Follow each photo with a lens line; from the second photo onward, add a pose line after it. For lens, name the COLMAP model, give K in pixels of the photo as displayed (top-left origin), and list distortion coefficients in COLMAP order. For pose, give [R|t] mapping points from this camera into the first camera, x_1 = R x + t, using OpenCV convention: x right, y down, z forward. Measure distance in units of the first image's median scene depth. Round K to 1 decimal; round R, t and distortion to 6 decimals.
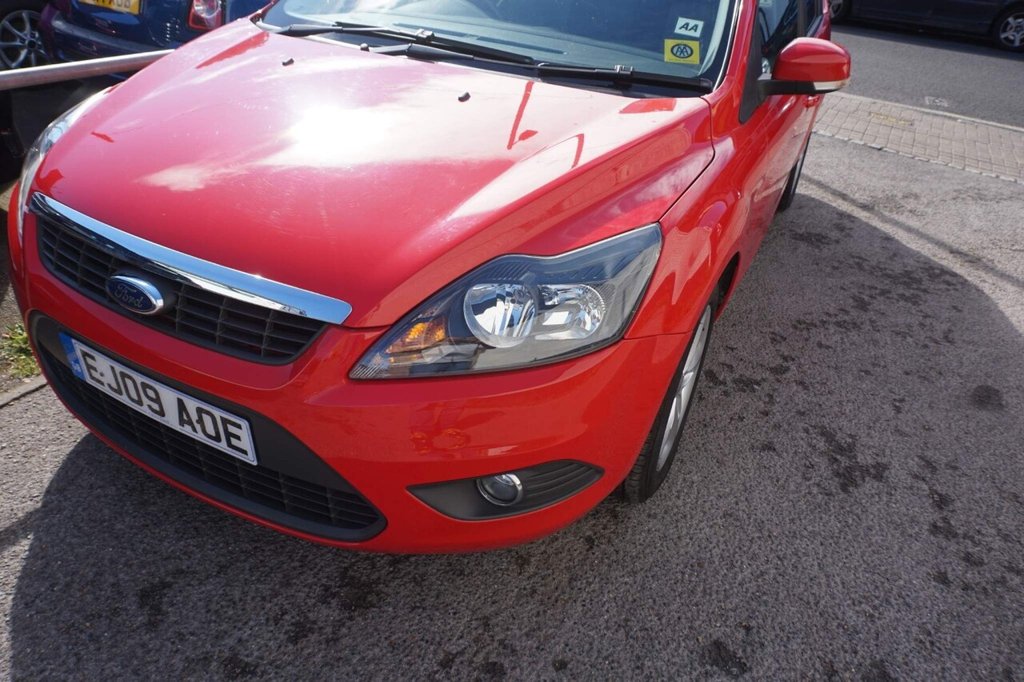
lens RADIAL K [[685.1, 0, 515.7], [0, 685.1, 336.8], [0, 0, 1]] dist [-0.052095, 0.033709]
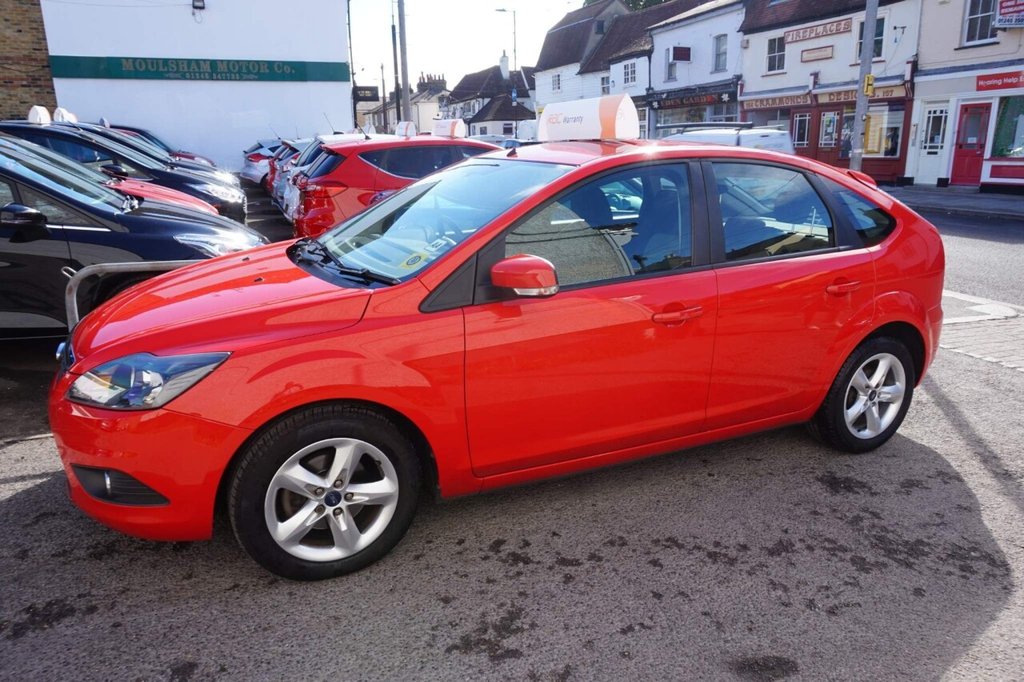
lens RADIAL K [[687.3, 0, 510.7], [0, 687.3, 340.5], [0, 0, 1]] dist [-0.050504, 0.034553]
pose [[0.790327, 0.100862, -0.604326, 0.912688], [-0.280673, 0.936374, -0.210778, -0.021538], [0.544615, 0.336201, 0.768351, 0.062071]]
